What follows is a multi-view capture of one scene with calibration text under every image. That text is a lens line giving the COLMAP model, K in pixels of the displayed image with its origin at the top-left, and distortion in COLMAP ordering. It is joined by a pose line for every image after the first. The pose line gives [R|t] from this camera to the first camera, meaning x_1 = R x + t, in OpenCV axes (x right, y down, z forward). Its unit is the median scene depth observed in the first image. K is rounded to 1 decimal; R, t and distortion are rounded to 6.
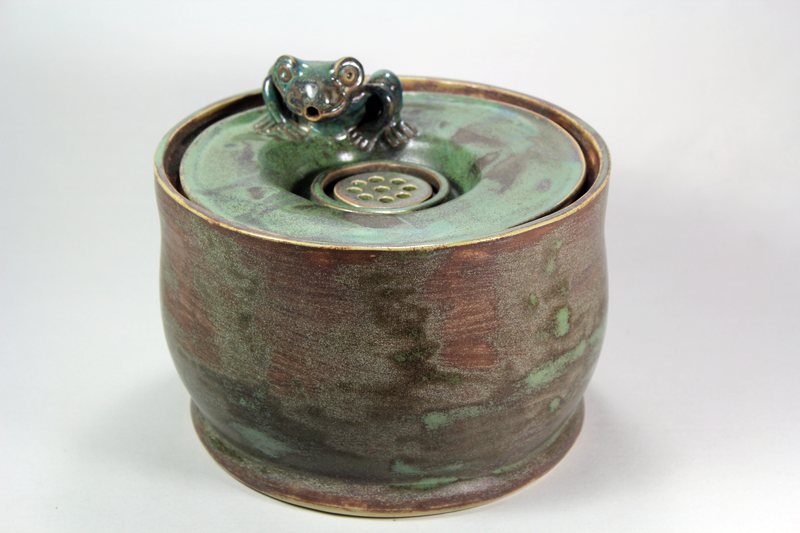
lens RADIAL K [[1865.6, 0, 400.0], [0, 1865.6, 266.5], [0, 0, 1]] dist [0.121458, 0.501362]
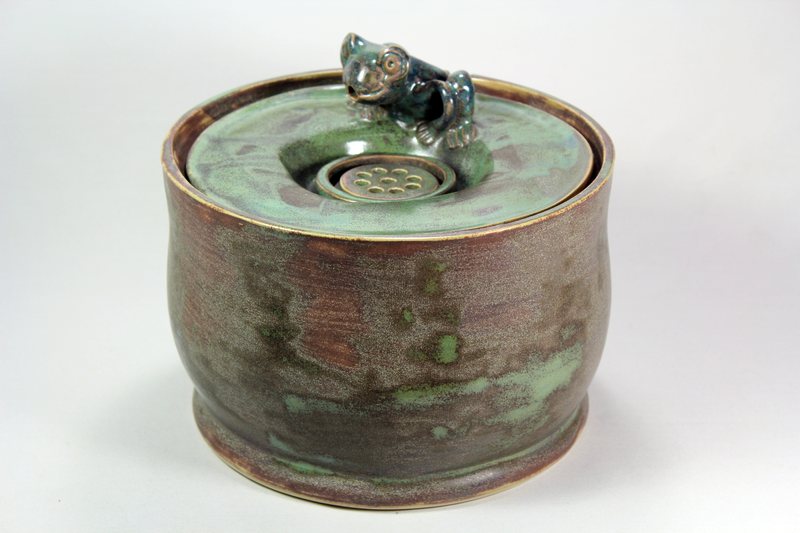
lens RADIAL K [[1865.6, 0, 400.0], [0, 1865.6, 266.5], [0, 0, 1]] dist [0.121458, 0.501362]
pose [[0.813107, 0.256418, -0.522596, 0.572368], [-0.258858, 0.963380, 0.069937, -0.074178], [0.521392, 0.078412, 0.849707, 0.167922]]
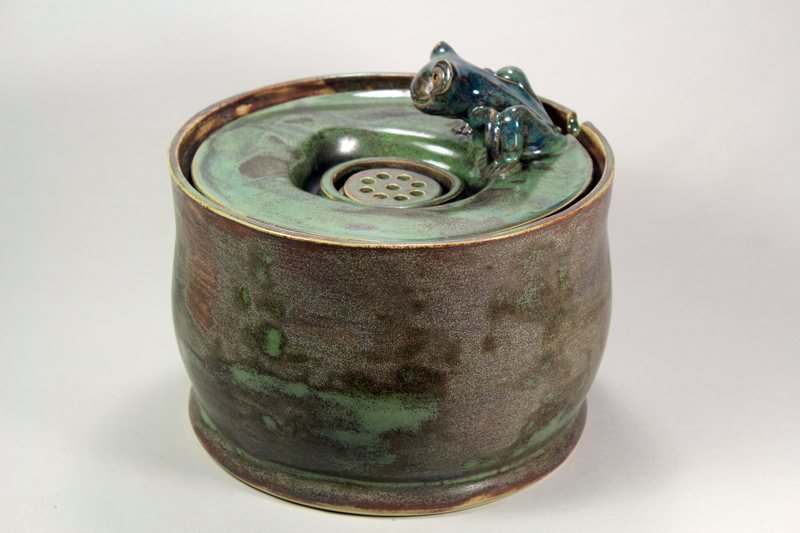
lens RADIAL K [[1865.6, 0, 400.0], [0, 1865.6, 266.5], [0, 0, 1]] dist [0.121458, 0.501362]
pose [[0.193288, 0.426002, -0.883834, 0.965771], [-0.443142, 0.841609, 0.308738, -0.341620], [0.875365, 0.331989, 0.351453, 0.717507]]
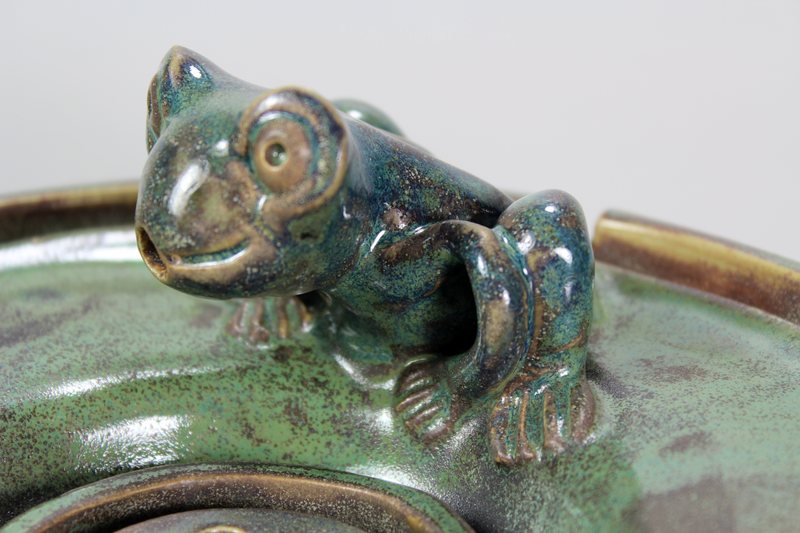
lens RADIAL K [[1865.6, 0, 400.0], [0, 1865.6, 266.5], [0, 0, 1]] dist [0.121458, 0.501362]
pose [[0.725400, 0.250971, -0.640943, 0.177674], [-0.301406, 0.952958, 0.032023, -0.108530], [0.618829, 0.169954, 0.766920, 0.867579]]
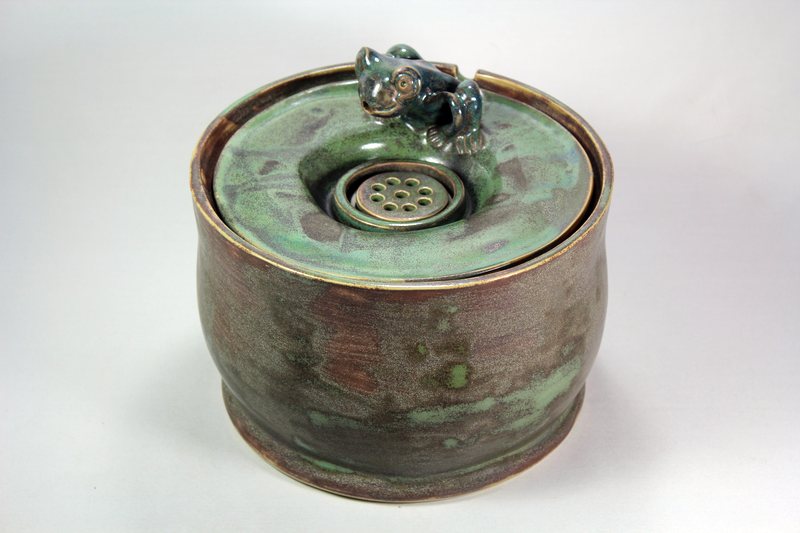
lens RADIAL K [[1811.4, 0, 400.0], [0, 1811.4, 266.5], [0, 0, 1]] dist [0.068289, 0.086873]
pose [[0.815828, 0.338803, -0.468654, 0.529958], [-0.256150, 0.938282, 0.232407, -0.263487], [0.518470, -0.069559, 0.852262, 0.118075]]
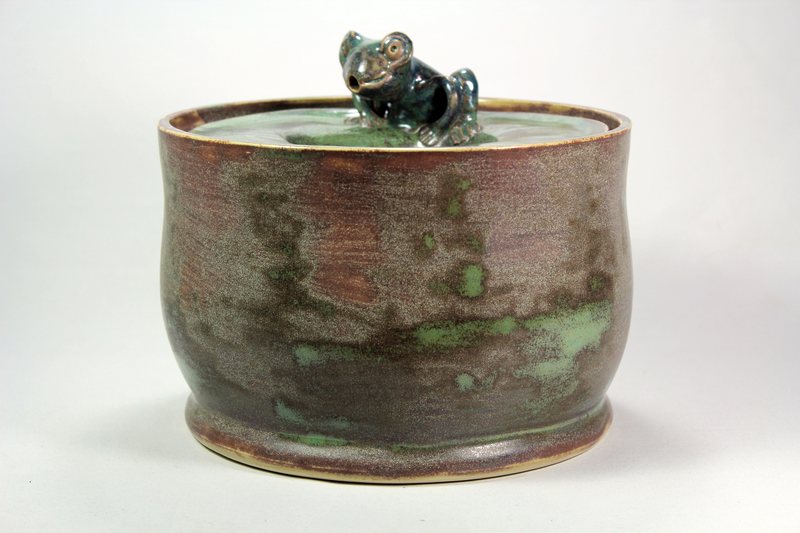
lens RADIAL K [[1811.4, 0, 400.0], [0, 1811.4, 266.5], [0, 0, 1]] dist [0.068289, 0.086873]
pose [[0.840578, 0.101067, -0.532179, 0.530169], [-0.235483, 0.952931, -0.190974, 0.201152], [0.487828, 0.285847, 0.824812, 0.271483]]
